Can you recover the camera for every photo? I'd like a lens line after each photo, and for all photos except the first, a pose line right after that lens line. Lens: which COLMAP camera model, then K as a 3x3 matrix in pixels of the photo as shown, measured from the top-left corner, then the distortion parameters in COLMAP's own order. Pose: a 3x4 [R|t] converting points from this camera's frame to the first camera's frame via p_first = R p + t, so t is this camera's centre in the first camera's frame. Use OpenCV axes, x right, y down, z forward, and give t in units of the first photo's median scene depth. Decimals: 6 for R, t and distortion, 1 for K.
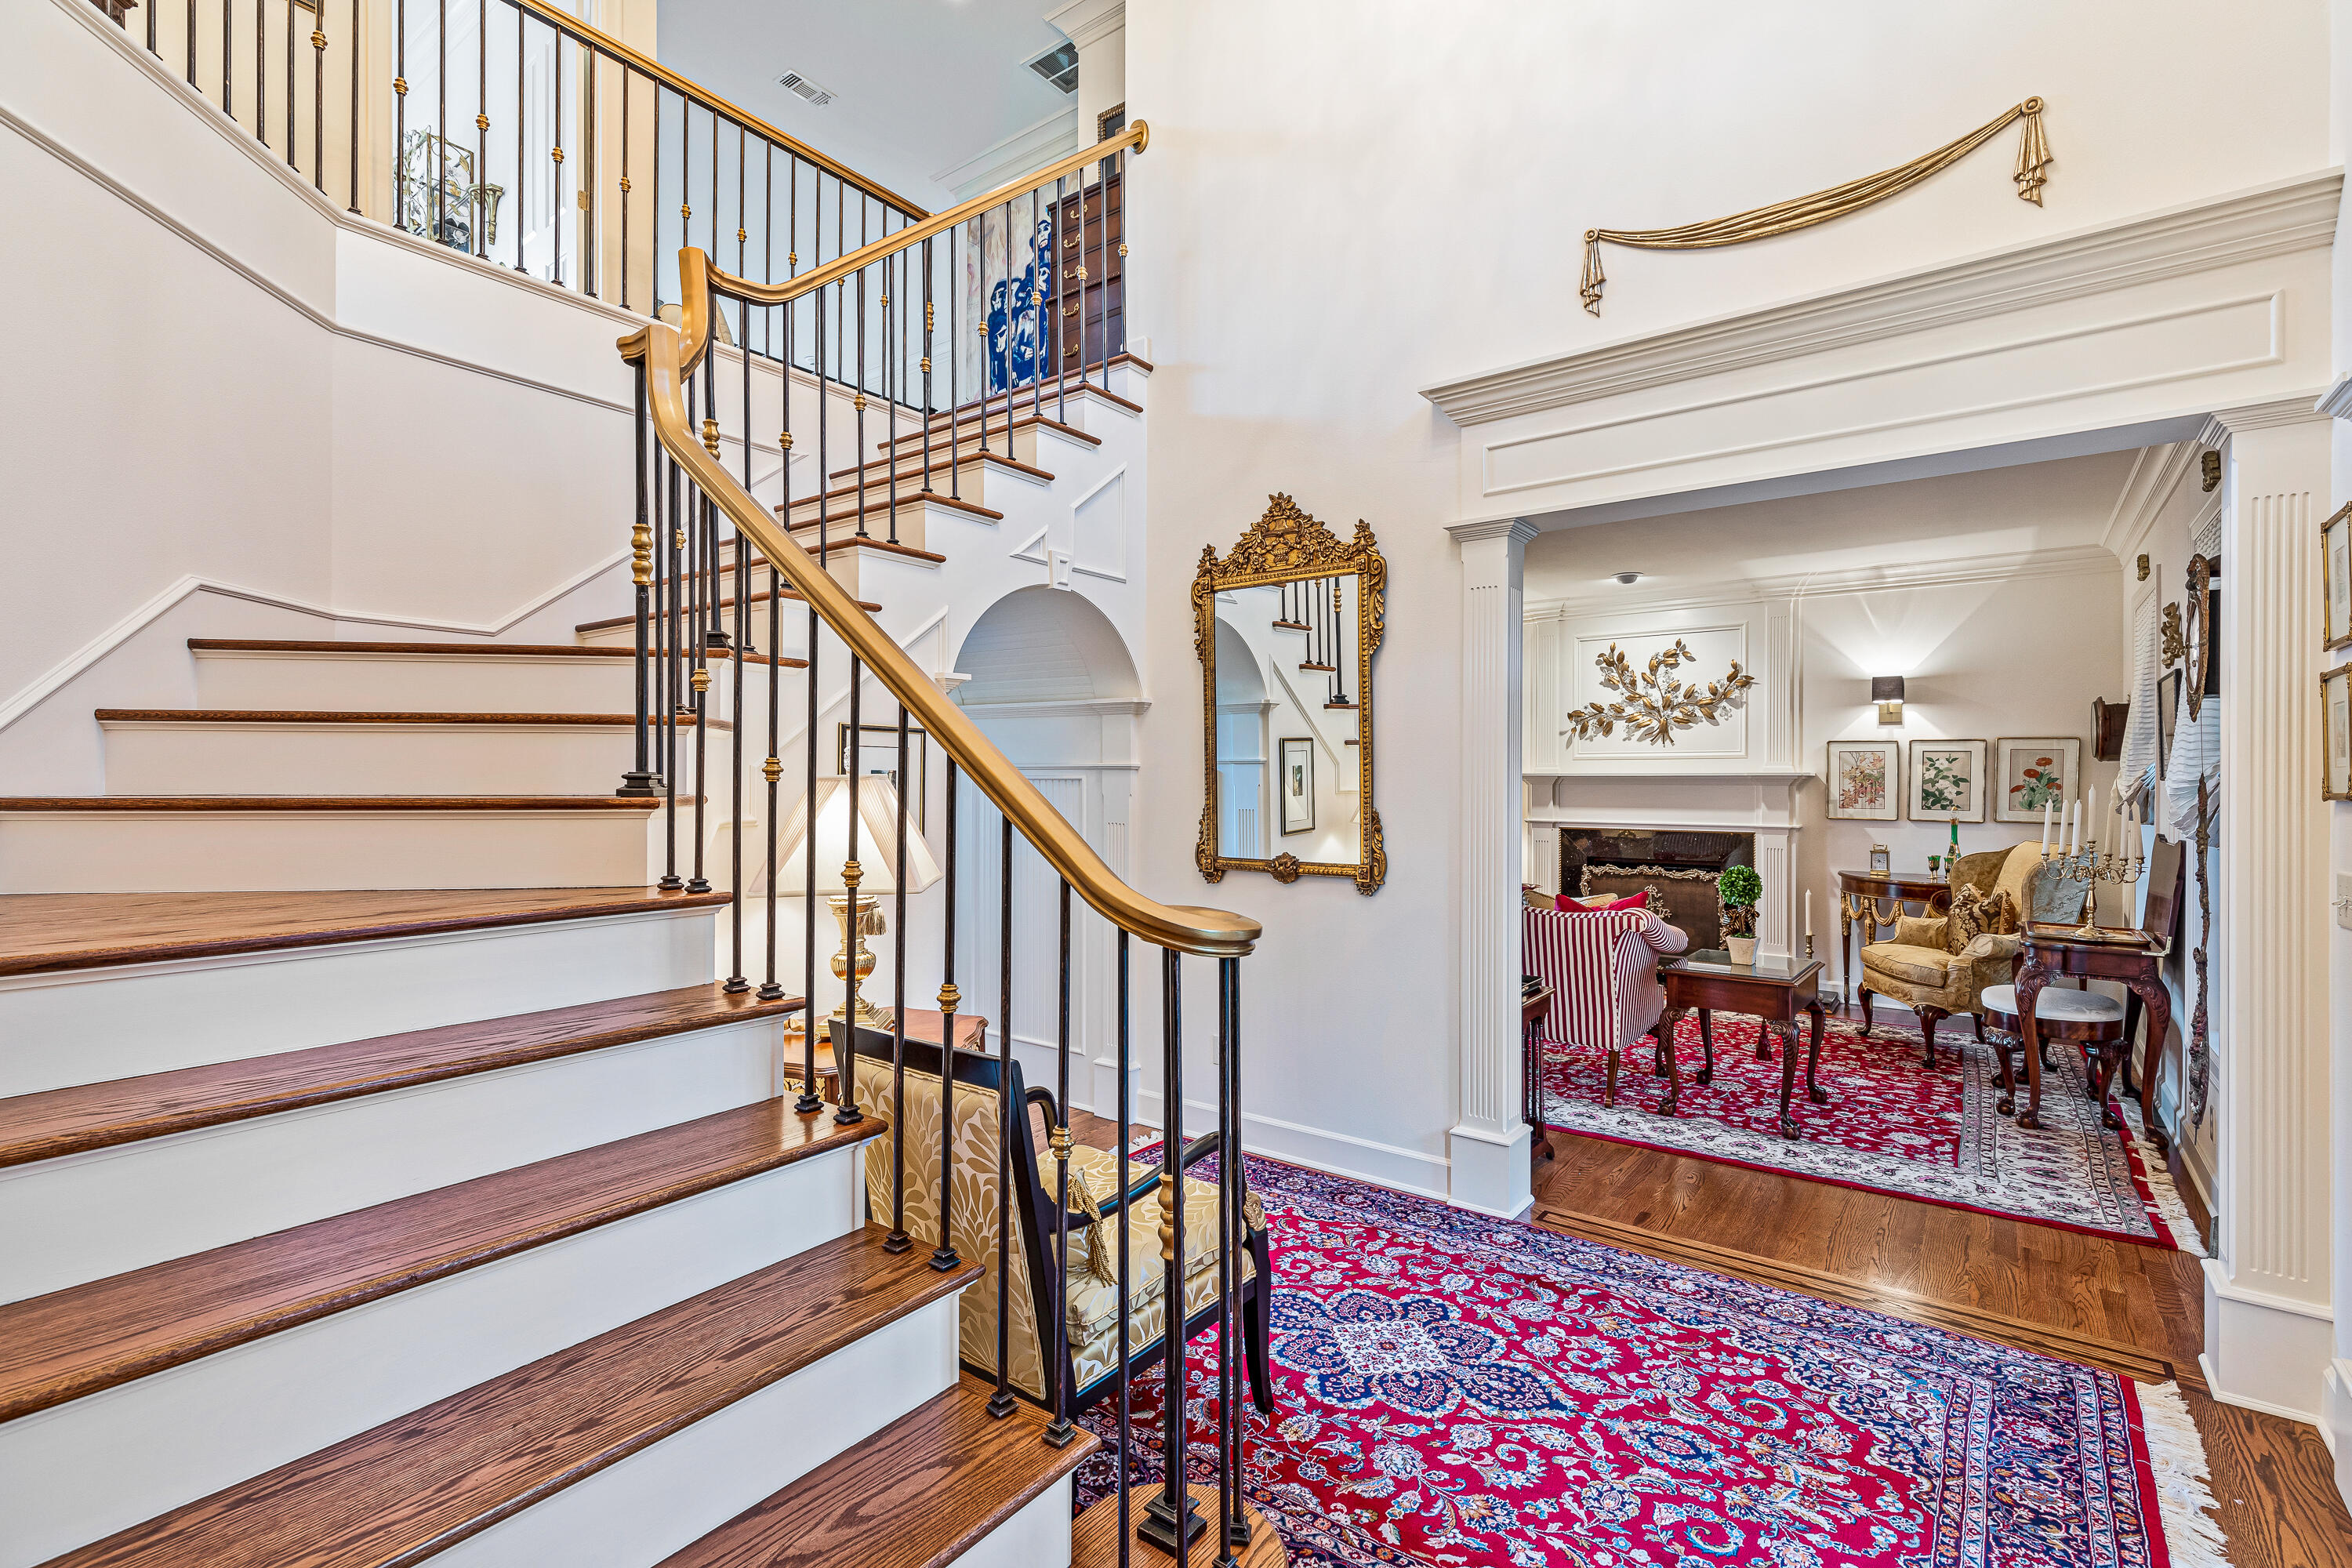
lens RADIAL K [[1077.5, 0, 1185.8], [0, 1077.5, 771.9], [0, 0, 1]] dist [0.007346, -0.000855]
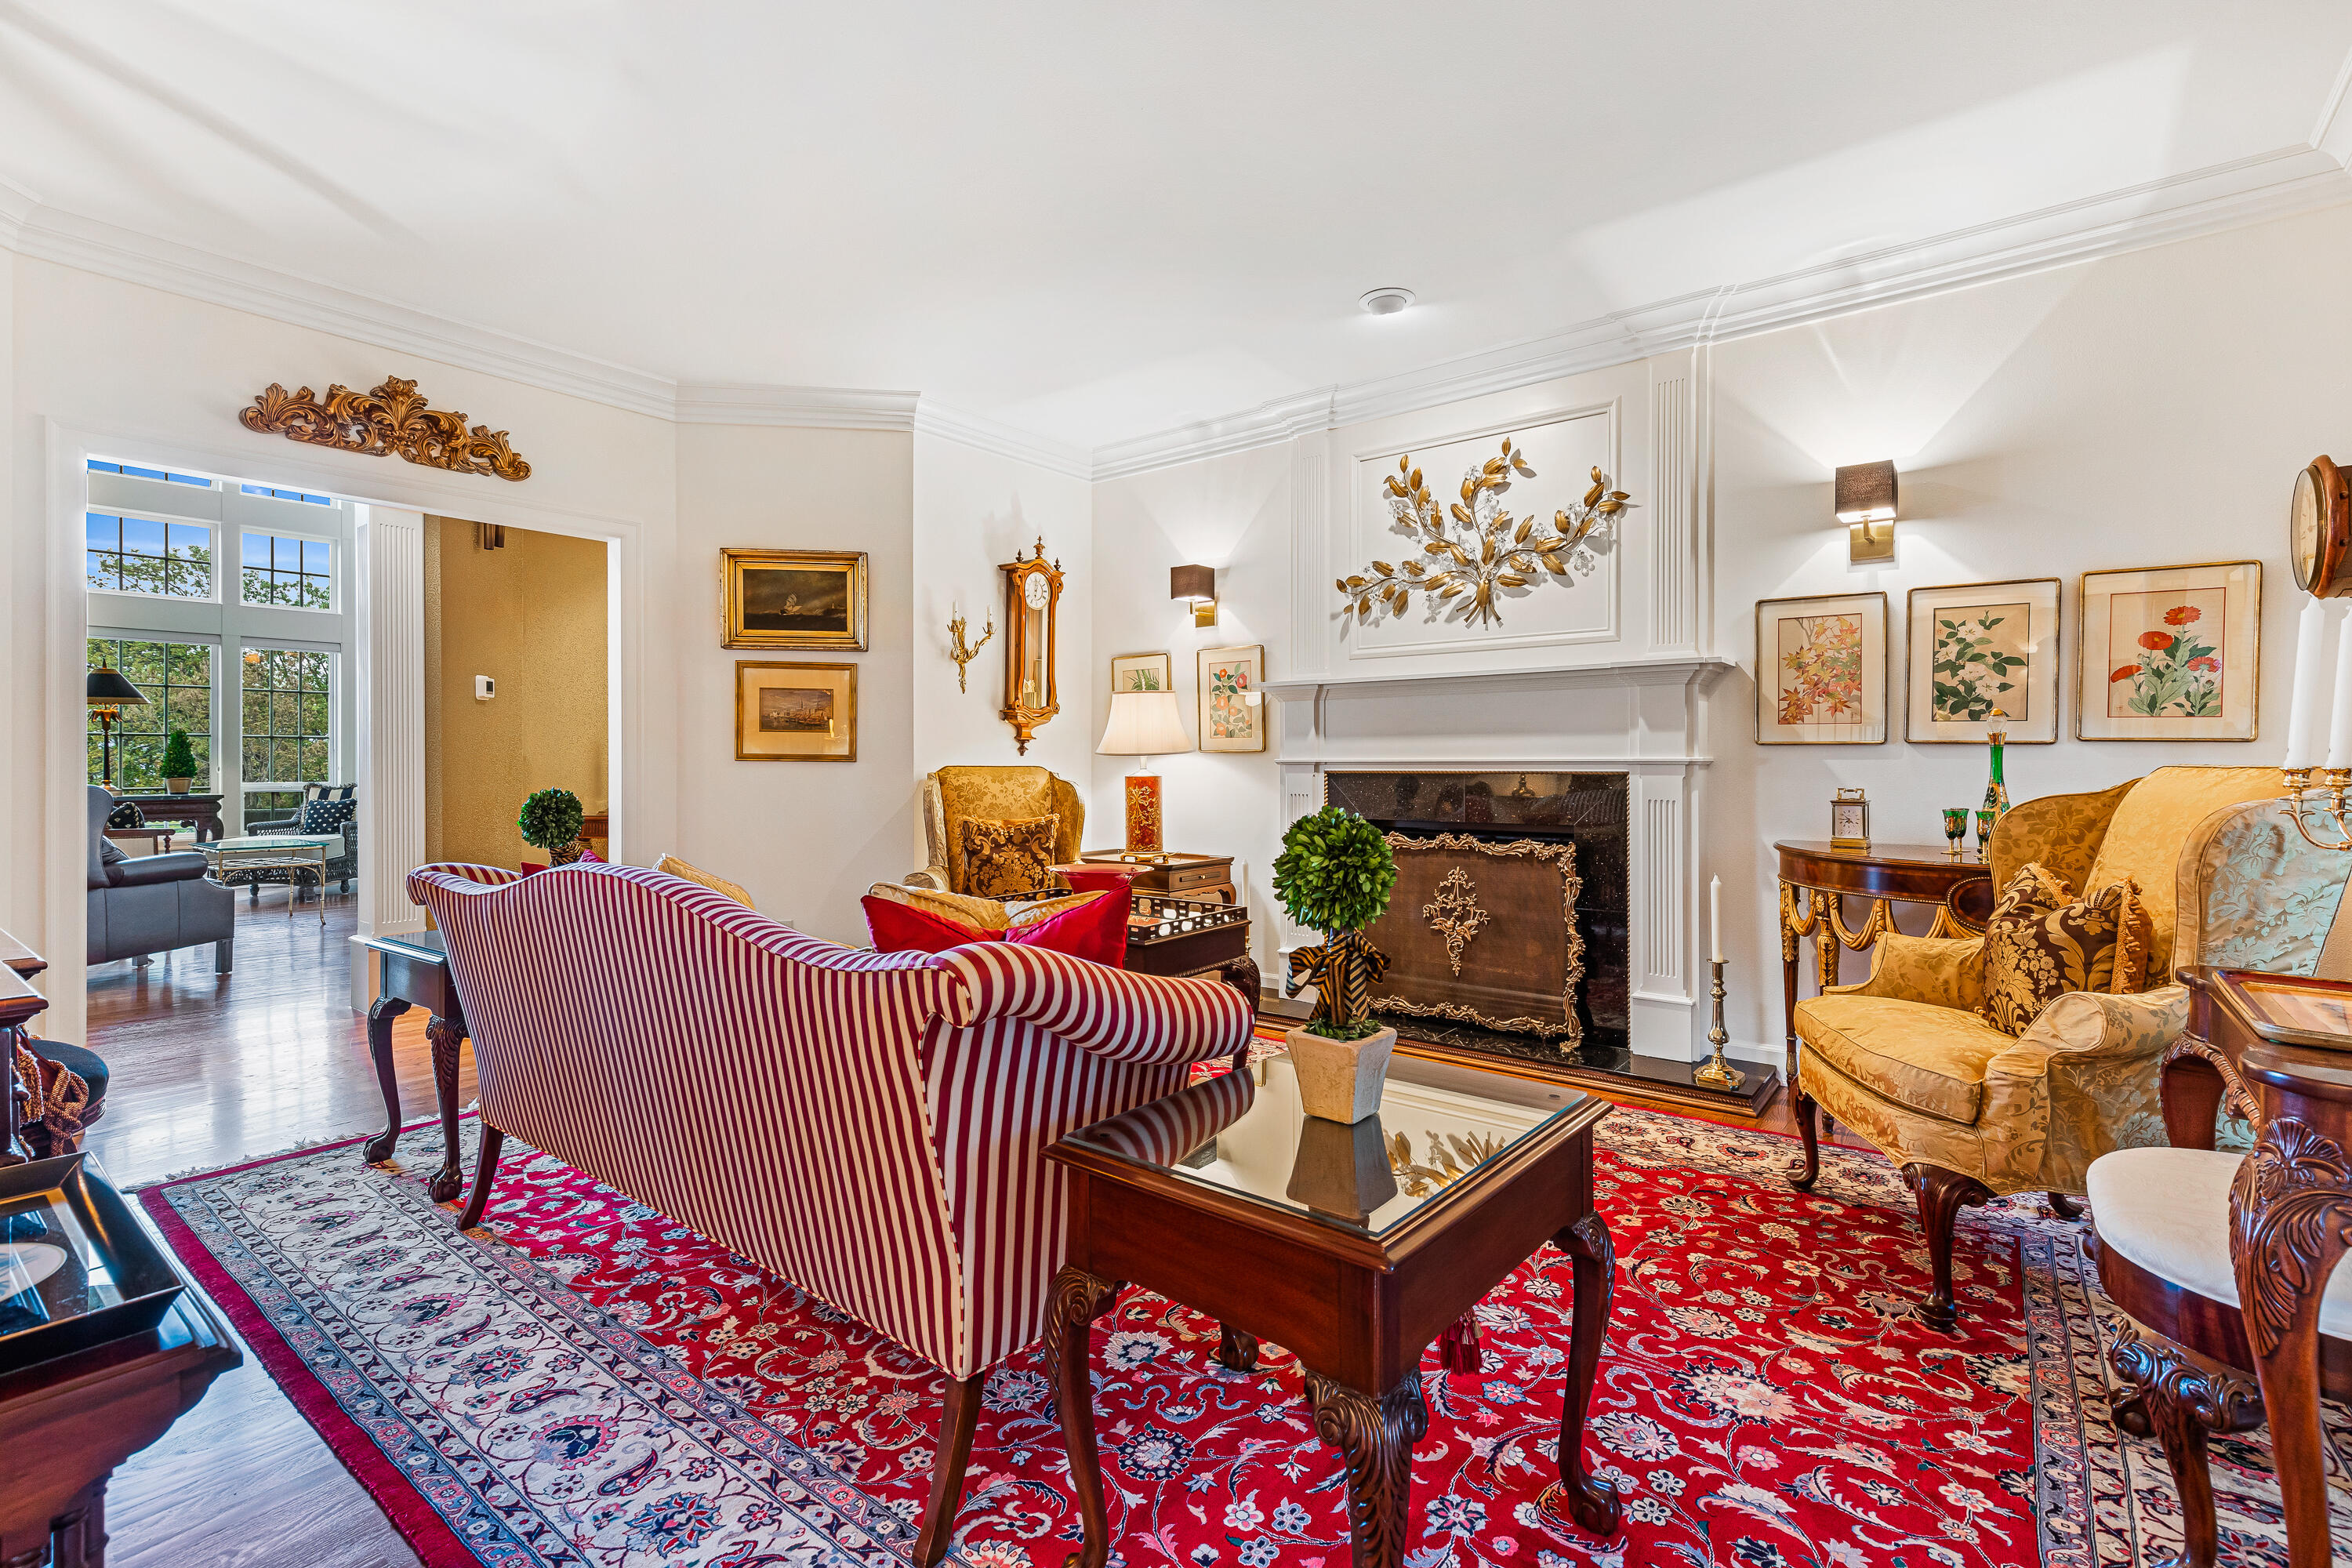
lens RADIAL K [[1077.5, 0, 1188.8], [0, 1077.5, 755.9], [0, 0, 1]] dist [0.007346, -0.000855]
pose [[0.999855, -0.003102, -0.016744, 0.325847], [0.003124, 0.999994, 0.001336, 0.048422], [0.016740, -0.001388, 0.999859, 0.465269]]
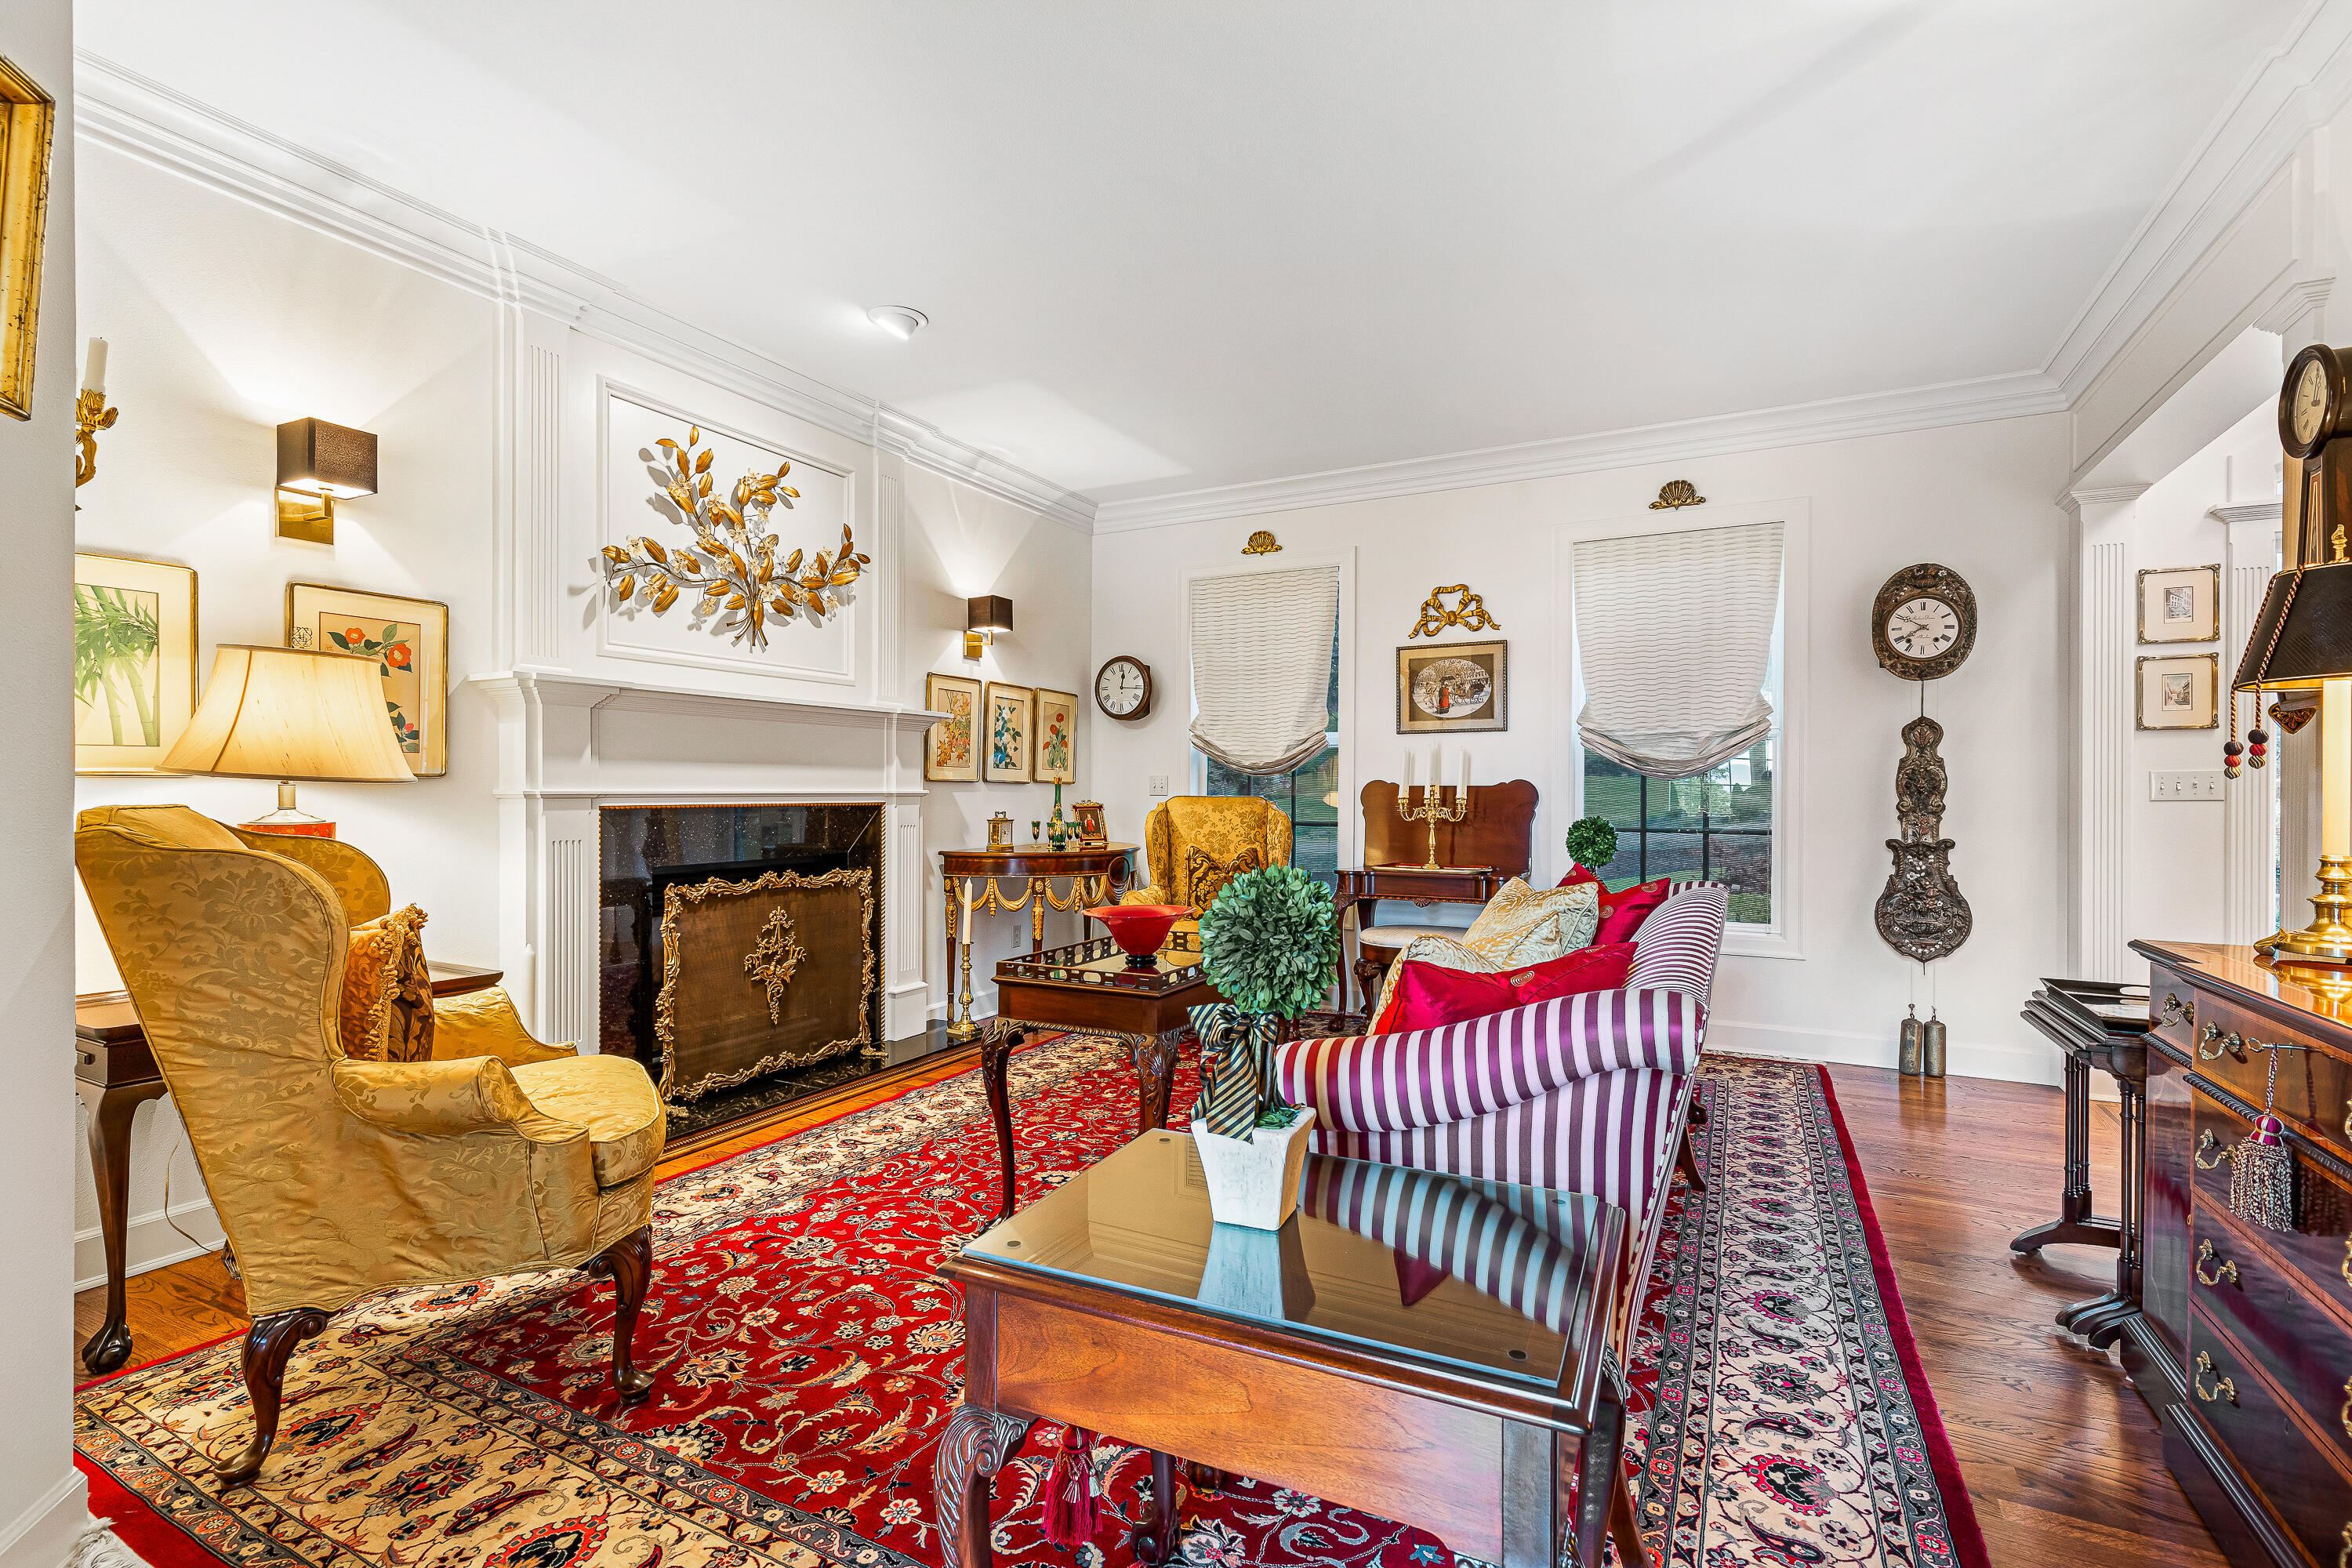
lens RADIAL K [[1077.5, 0, 1177.4], [0, 1077.5, 786.7], [0, 0, 1]] dist [0.007346, -0.000855]
pose [[-0.164404, 0.000518, 0.986393, -0.140573], [-0.011522, 0.999931, -0.002446, 0.048204], [-0.986326, -0.011768, -0.164386, 0.975507]]
